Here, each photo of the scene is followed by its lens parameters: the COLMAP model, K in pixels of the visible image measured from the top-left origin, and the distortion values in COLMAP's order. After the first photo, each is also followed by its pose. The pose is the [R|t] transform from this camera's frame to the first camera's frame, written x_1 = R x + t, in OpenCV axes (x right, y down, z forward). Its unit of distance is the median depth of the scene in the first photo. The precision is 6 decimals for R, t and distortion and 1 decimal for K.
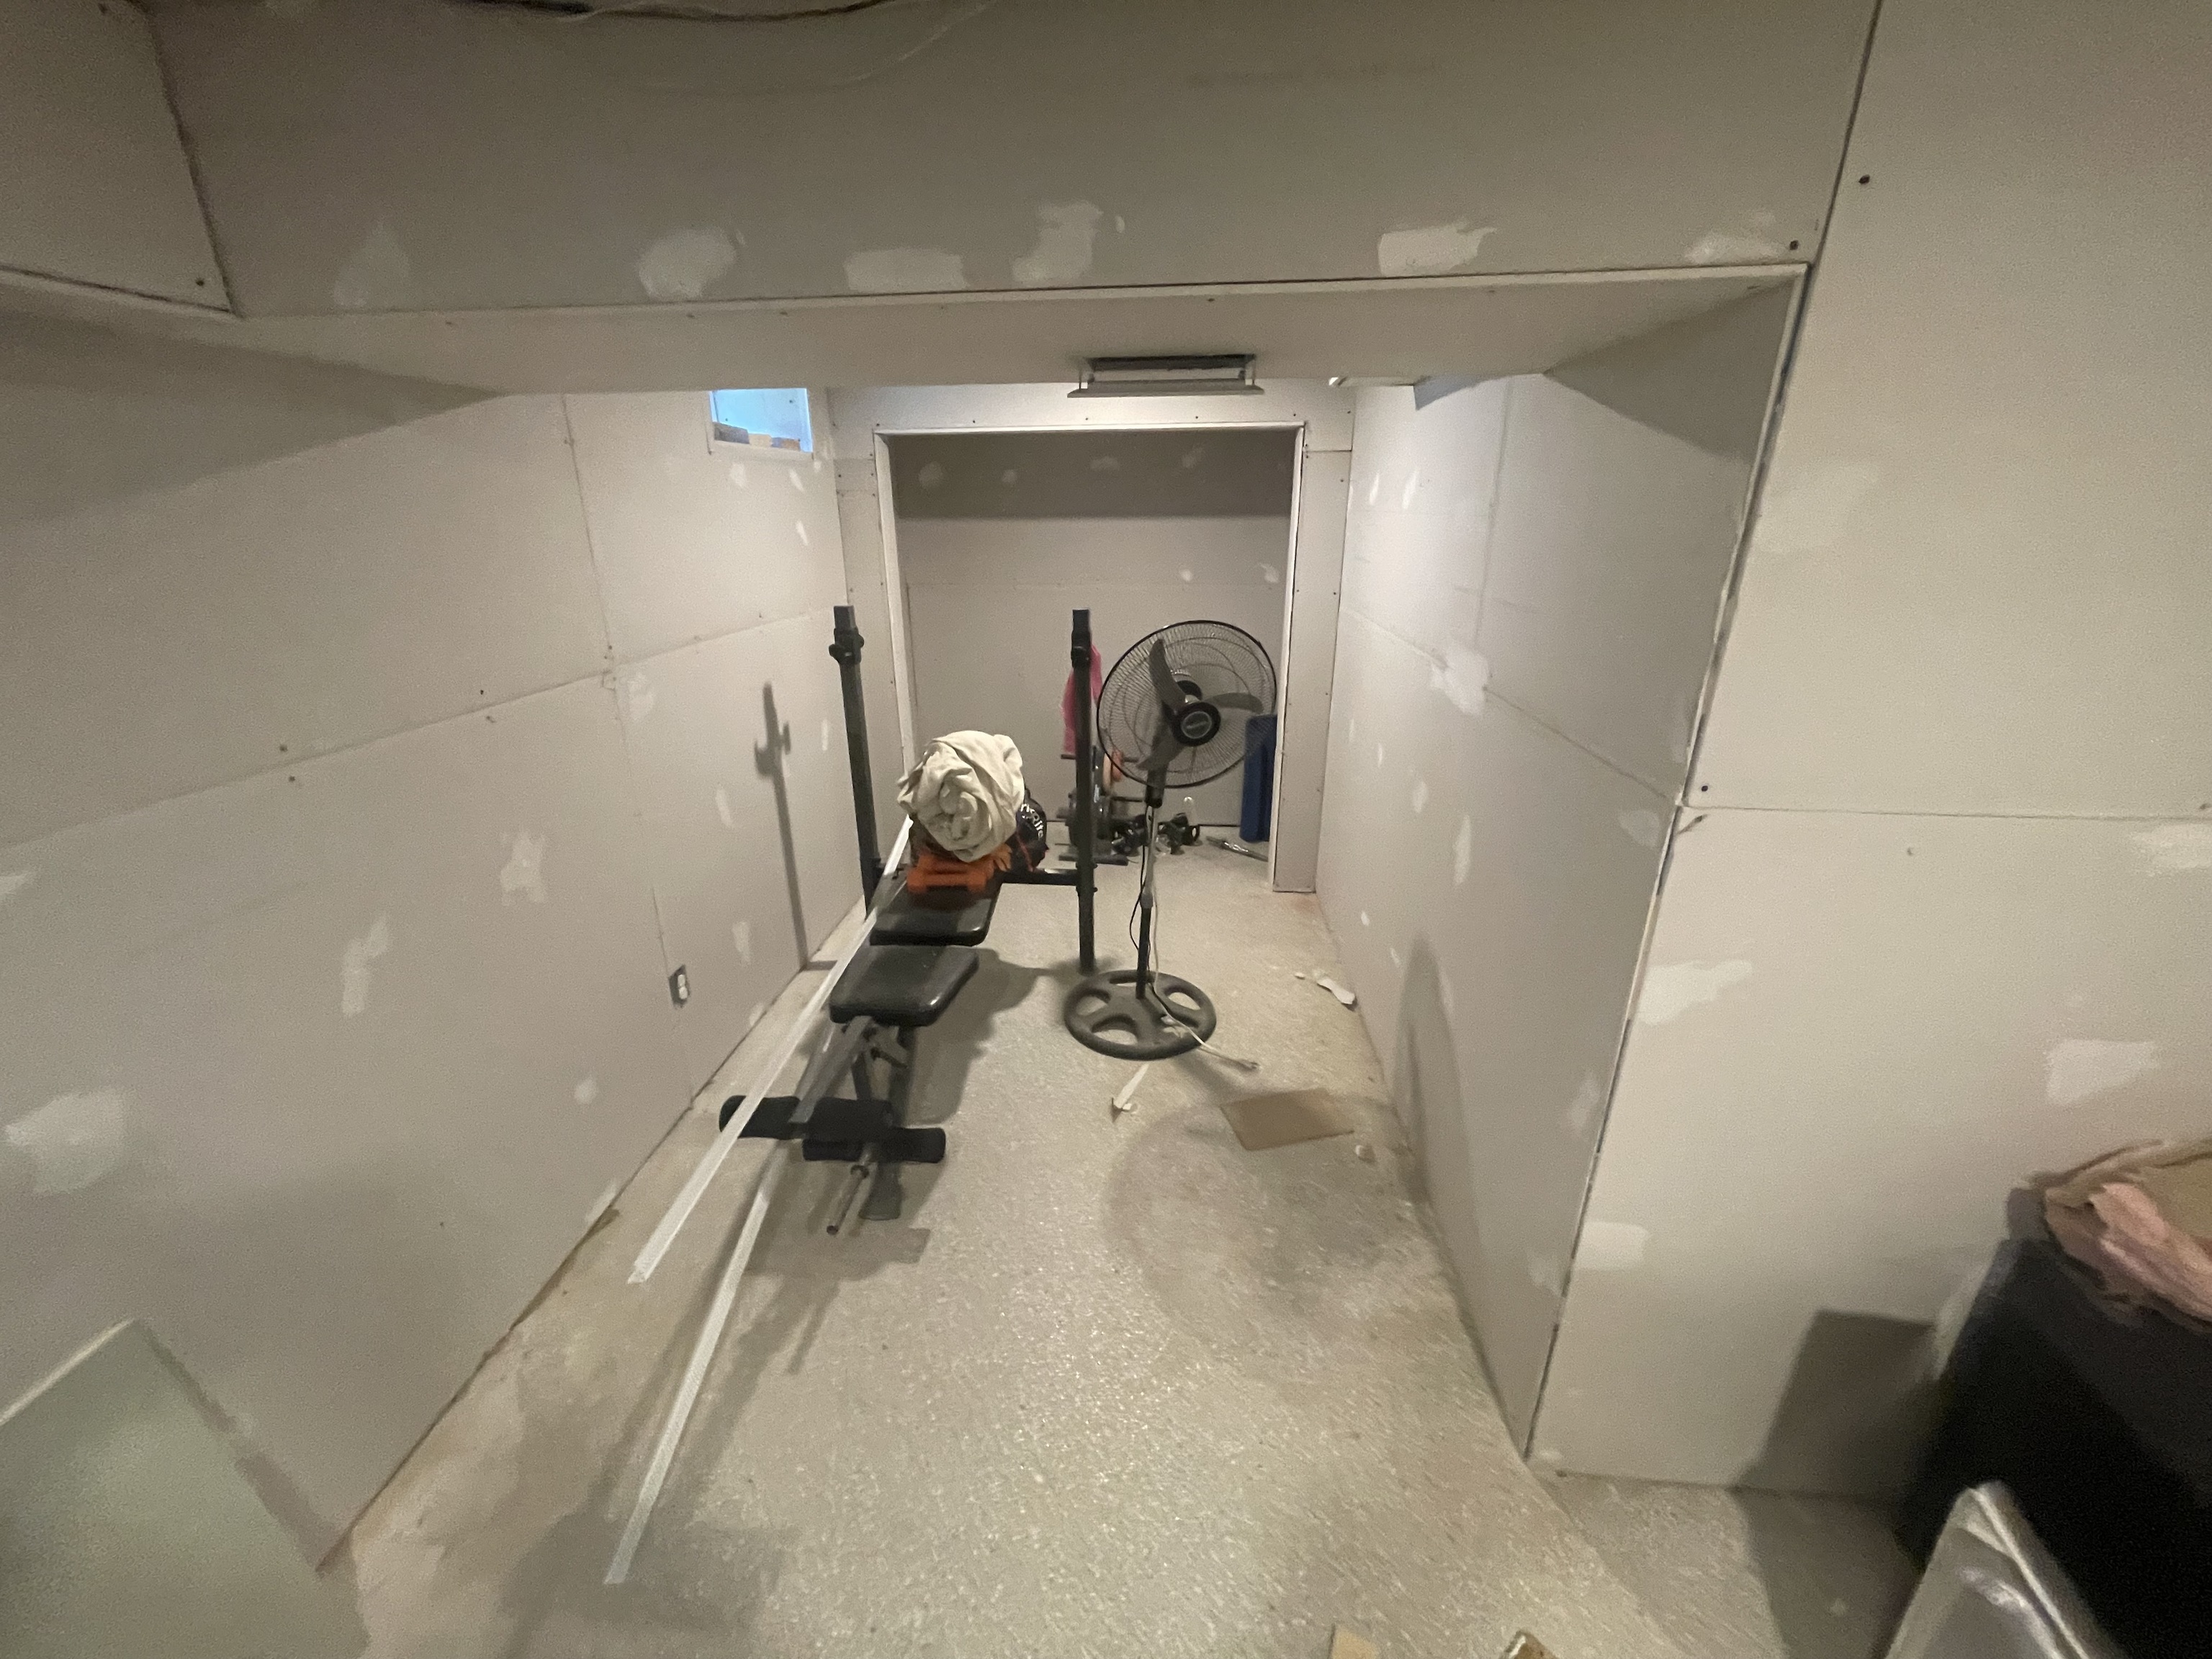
lens RADIAL K [[889.0, 0, 1100.6], [0, 889.0, 832.2], [0, 0, 1]] dist [0.000778, -0.000724]
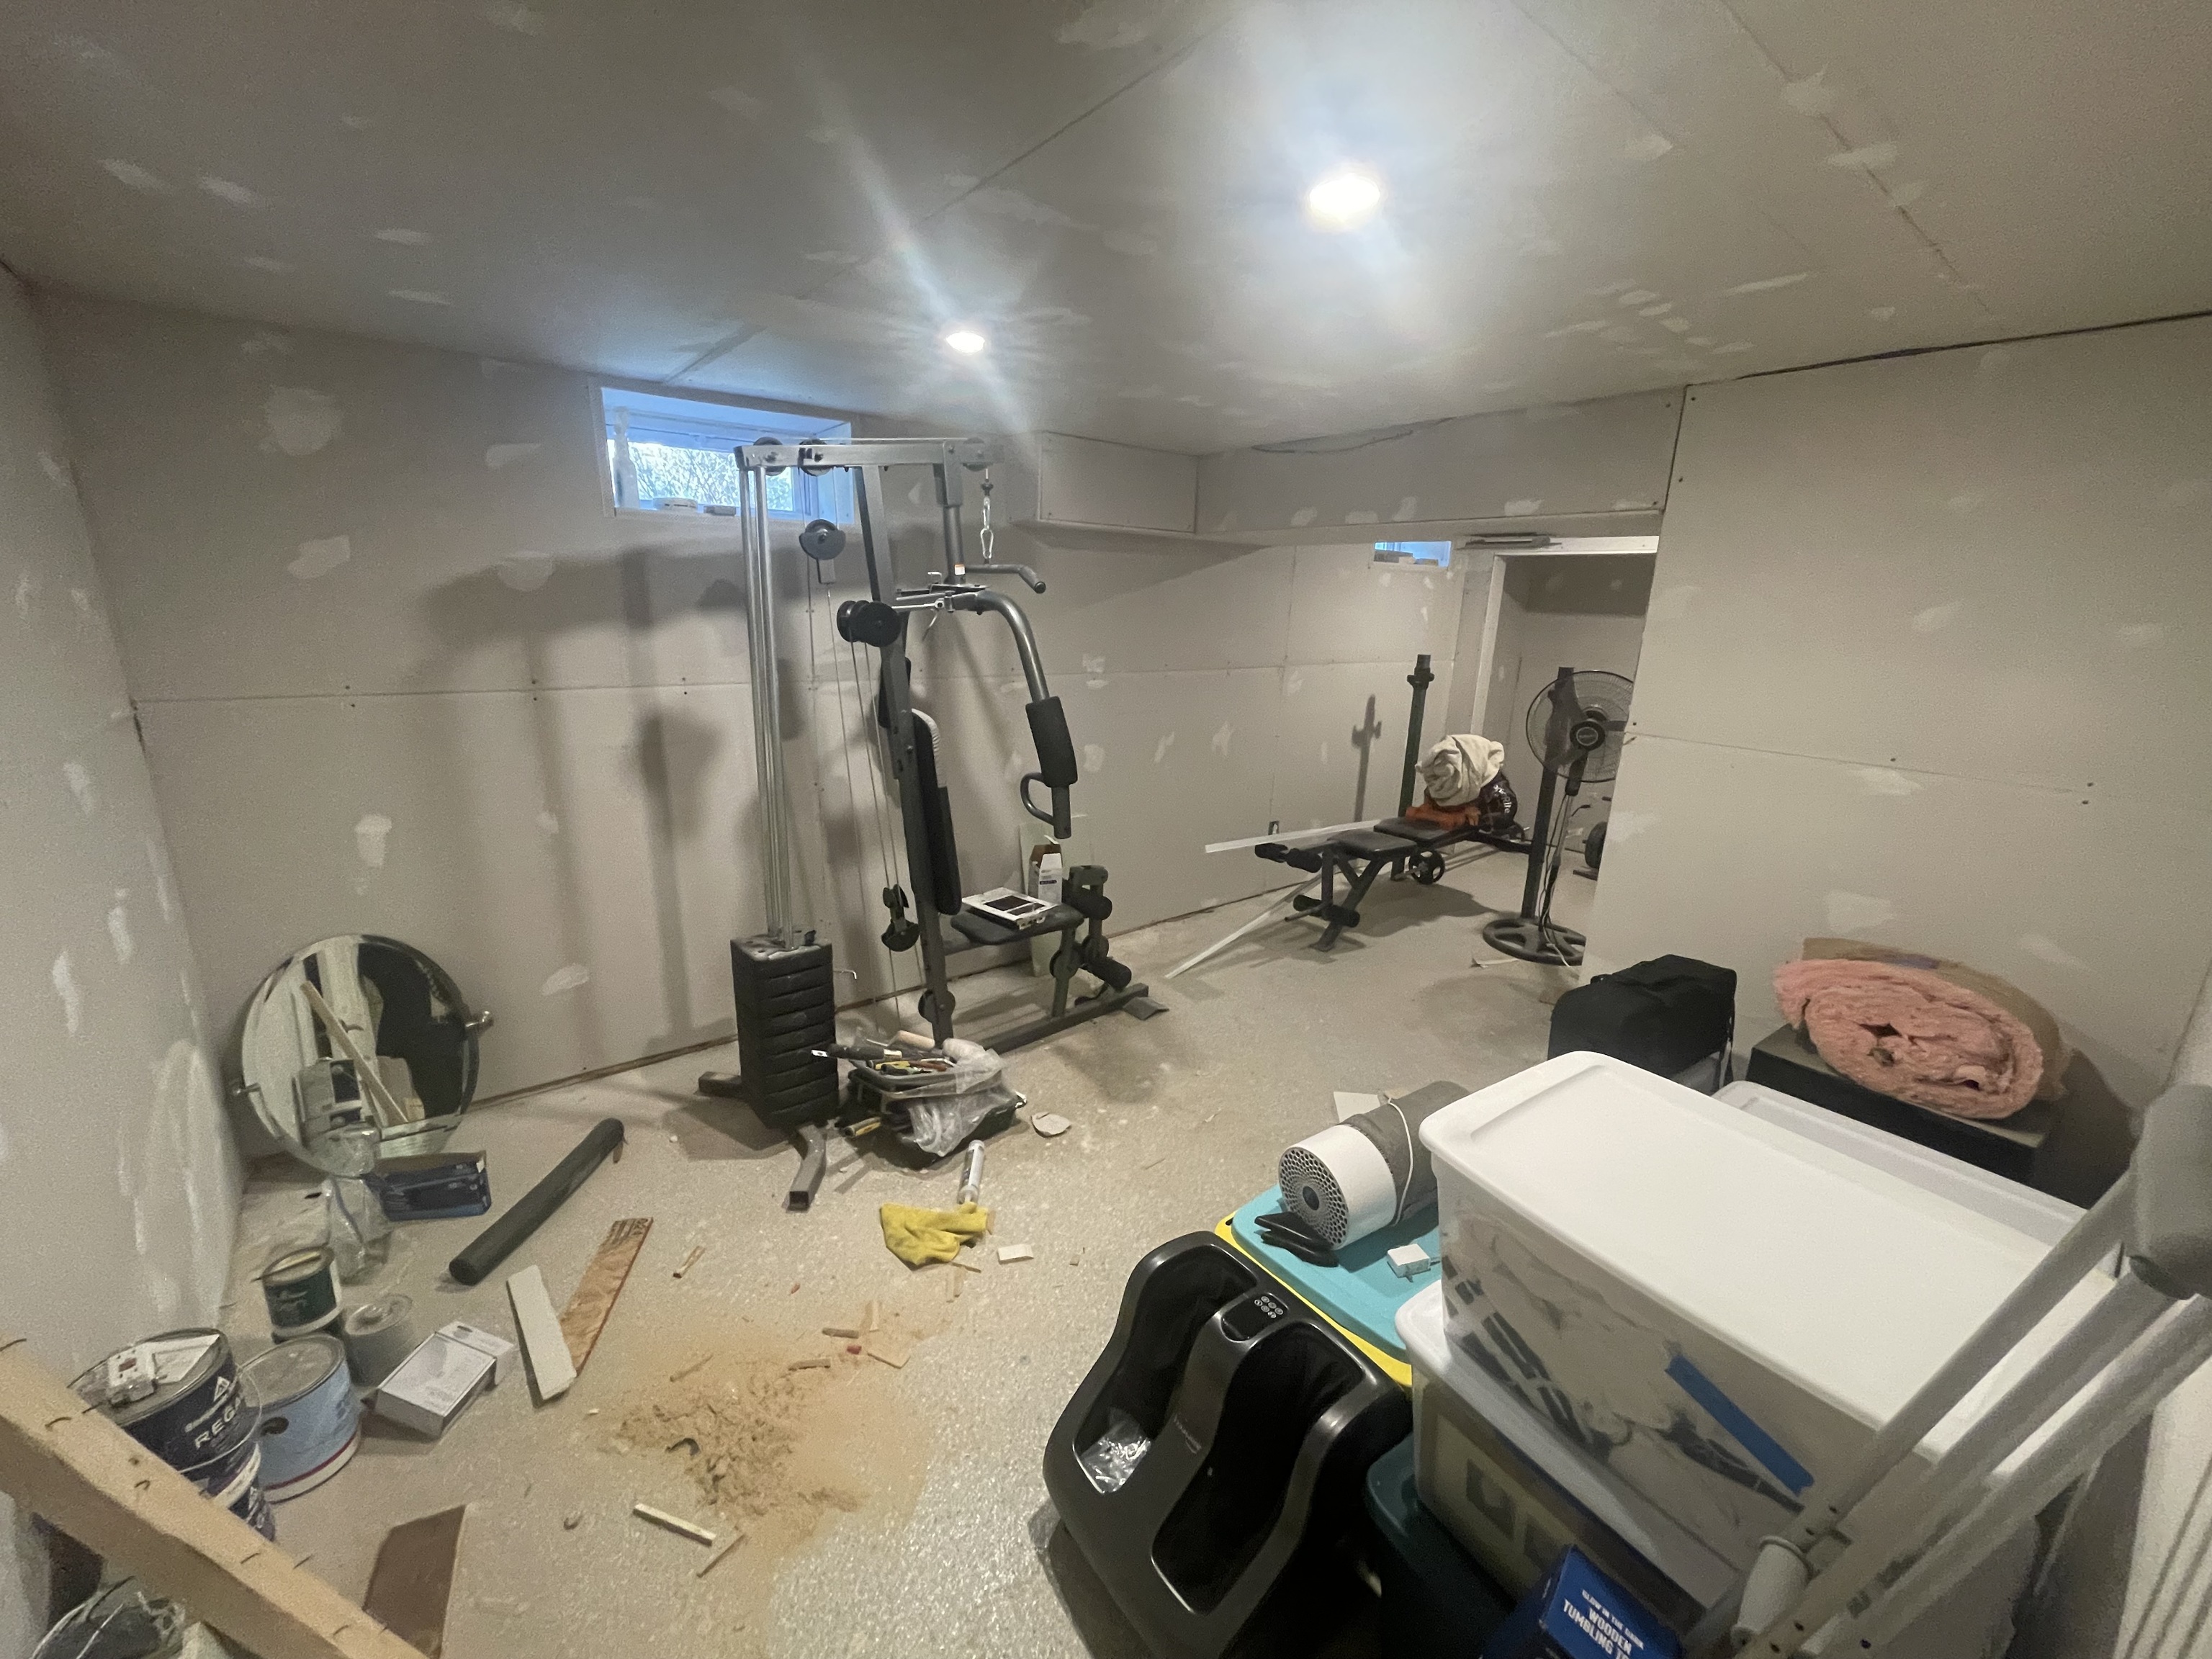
lens RADIAL K [[889.0, 0, 1096.2], [0, 889.0, 825.4], [0, 0, 1]] dist [0.000778, -0.000724]
pose [[0.681231, 0.213033, -0.700386, 0.575087], [-0.288599, 0.957392, 0.010499, 0.234276], [0.672781, 0.194978, 0.713687, -0.604454]]
